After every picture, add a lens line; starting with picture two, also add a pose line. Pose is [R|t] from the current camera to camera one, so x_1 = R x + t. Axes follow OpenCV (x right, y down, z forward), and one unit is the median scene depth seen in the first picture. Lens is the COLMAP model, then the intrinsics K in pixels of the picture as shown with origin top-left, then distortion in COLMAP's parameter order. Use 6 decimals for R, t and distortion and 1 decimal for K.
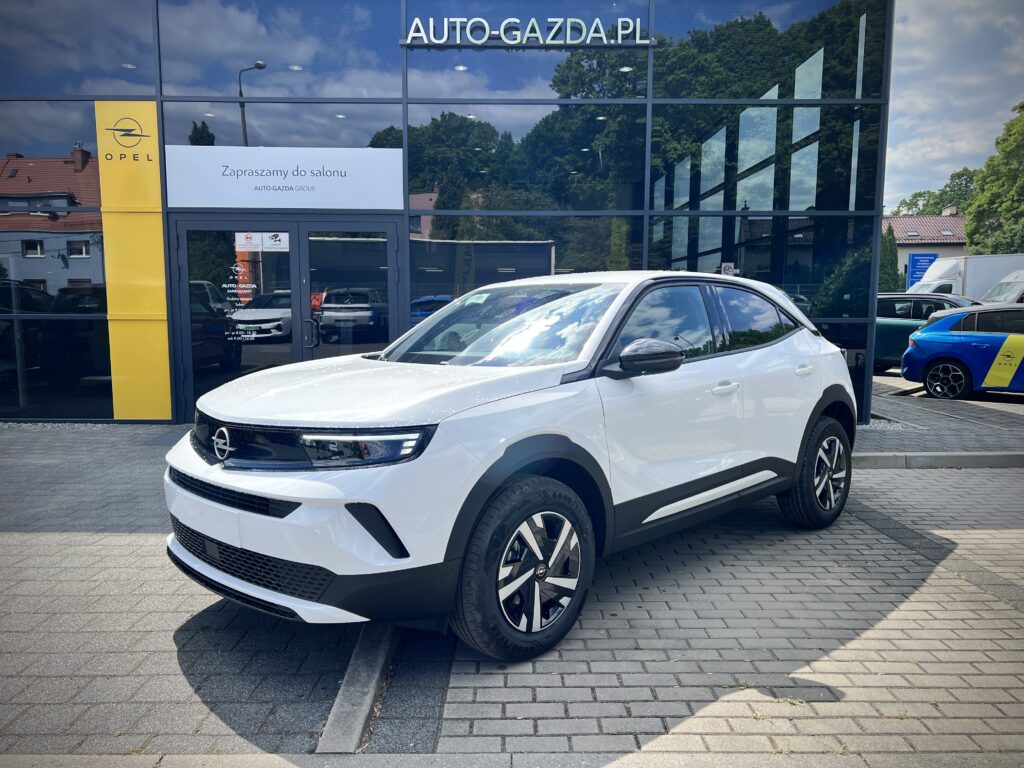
lens RADIAL K [[767.4, 0, 519.2], [0, 767.4, 385.6], [0, 0, 1]] dist [0.038385, -0.044152]
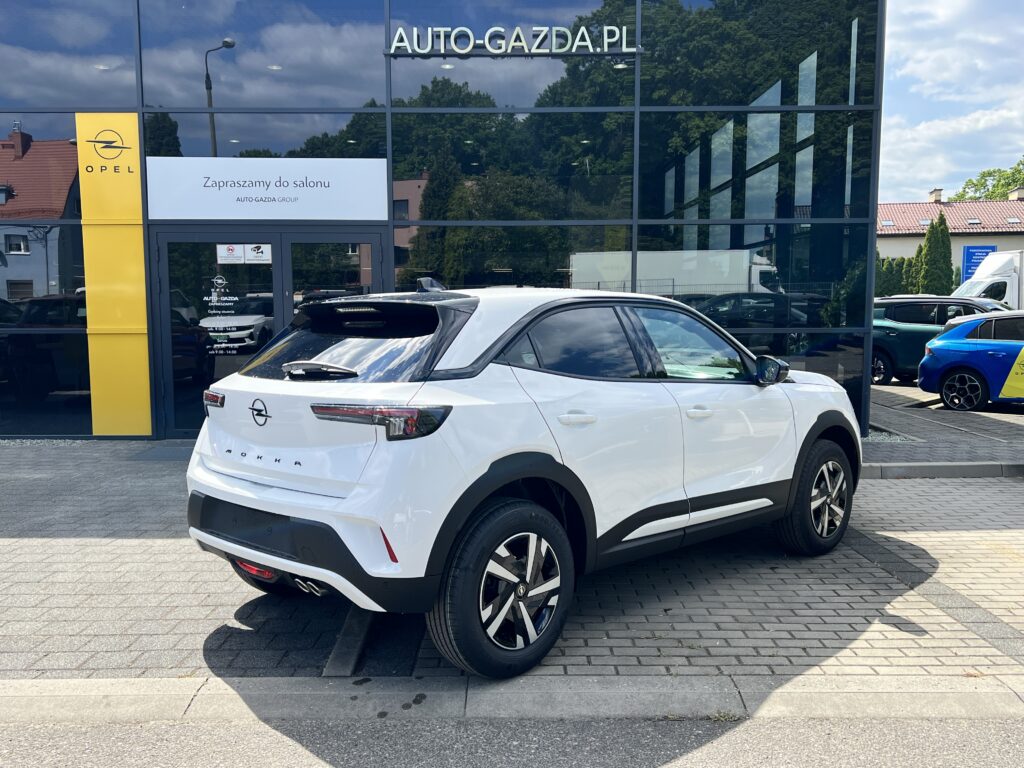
lens RADIAL K [[894.1, 0, 515.7], [0, 894.1, 389.1], [0, 0, 1]] dist [0.046933, -0.063772]
pose [[0.999948, -0.004850, -0.009020, 0.023005], [0.004759, 0.999937, -0.010130, -0.000711], [0.009068, 0.010087, 0.999908, -0.145211]]
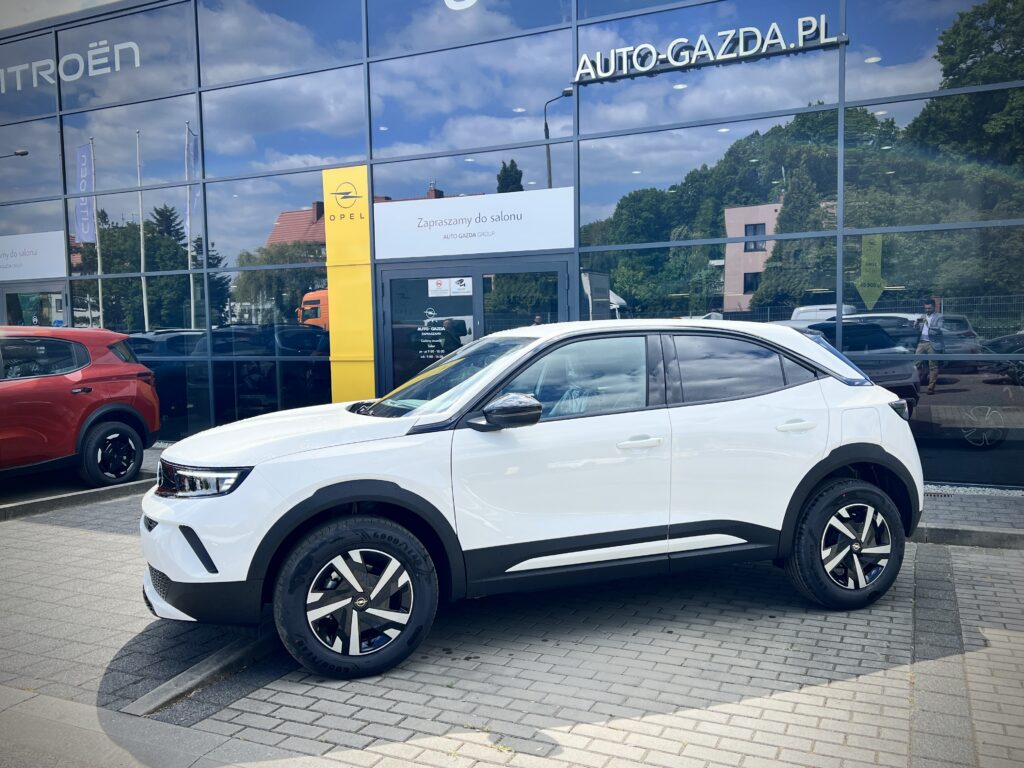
lens RADIAL K [[860.5, 0, 519.4], [0, 860.5, 395.3], [0, 0, 1]] dist [0.025172, -0.009643]
pose [[0.904488, 0.011335, -0.426349, 0.265698], [-0.024129, 0.999406, -0.024618, -0.012163], [0.425816, 0.032554, 0.904224, -0.018148]]
